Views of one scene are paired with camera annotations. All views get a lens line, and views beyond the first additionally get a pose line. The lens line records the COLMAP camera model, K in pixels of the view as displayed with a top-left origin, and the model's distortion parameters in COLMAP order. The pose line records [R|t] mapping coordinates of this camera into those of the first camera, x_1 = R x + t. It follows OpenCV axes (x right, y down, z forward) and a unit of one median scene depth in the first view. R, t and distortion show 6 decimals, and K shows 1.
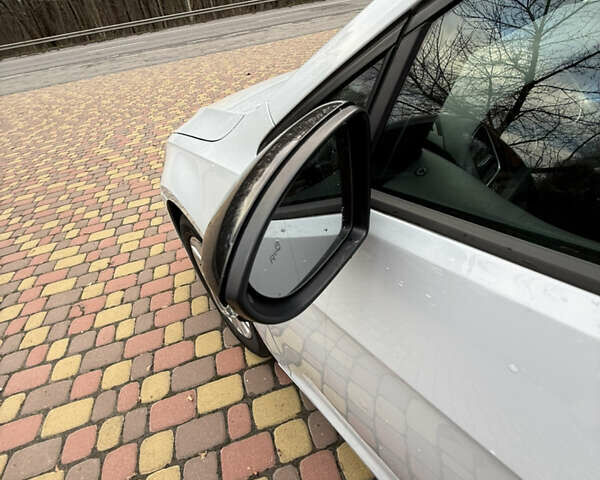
lens RADIAL K [[315.1, 0, 296.7], [0, 315.1, 241.2], [0, 0, 1]] dist [0.001463, -0.001778]
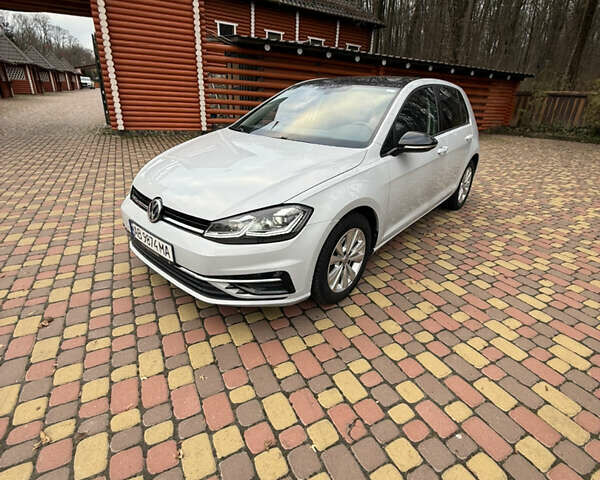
lens RADIAL K [[315.1, 0, 300.8], [0, 315.1, 236.4], [0, 0, 1]] dist [0.001463, -0.001778]
pose [[-0.193272, -0.295052, 0.935730, -1.438536], [0.597315, 0.721223, 0.350788, -0.572839], [-0.778371, 0.626723, 0.036847, 0.859507]]
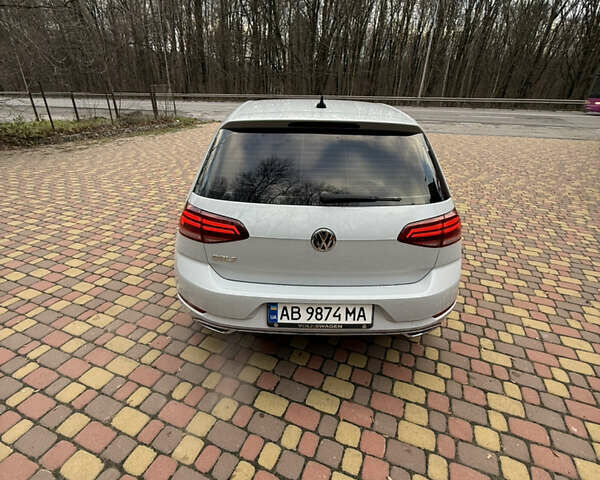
lens RADIAL K [[315.1, 0, 298.9], [0, 315.1, 239.1], [0, 0, 1]] dist [0.001463, -0.001778]
pose [[0.775852, 0.391207, -0.494986, 2.027854], [-0.475911, 0.877951, -0.052074, 0.579096], [0.414202, 0.275971, 0.867339, -1.603291]]
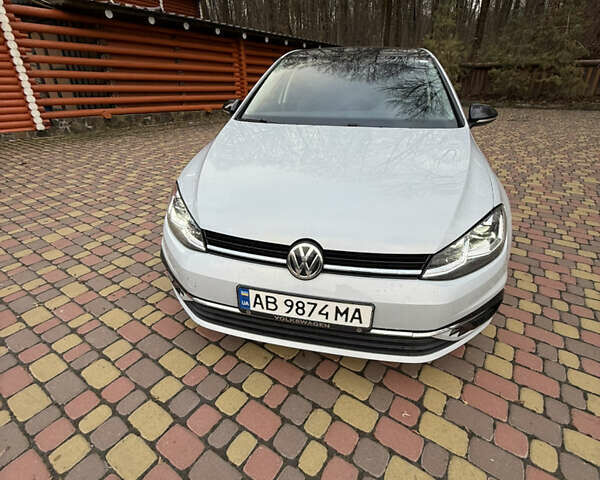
lens RADIAL K [[315.1, 0, 299.1], [0, 315.1, 236.7], [0, 0, 1]] dist [0.001463, -0.001778]
pose [[-0.633897, -0.238764, 0.735641, -0.665770], [0.537411, 0.548049, 0.640962, -1.113997], [-0.556205, 0.801645, -0.219092, 1.437686]]
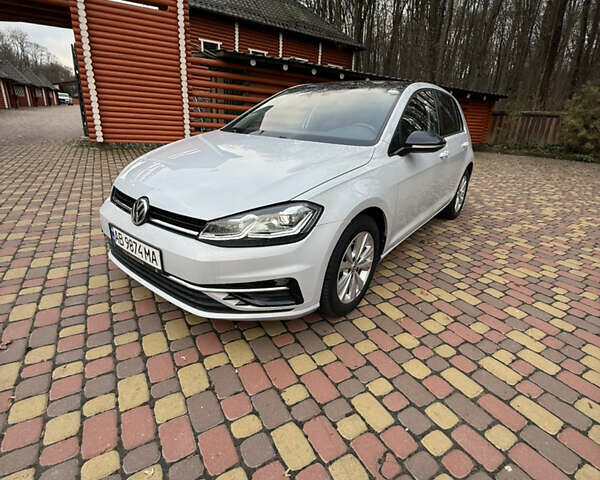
lens RADIAL K [[315.1, 0, 300.2], [0, 315.1, 237.5], [0, 0, 1]] dist [0.001463, -0.001778]
pose [[-0.246034, -0.244510, 0.937914, -1.303843], [0.584724, 0.734302, 0.344815, -0.538709], [-0.773023, 0.633257, -0.037693, 0.963361]]
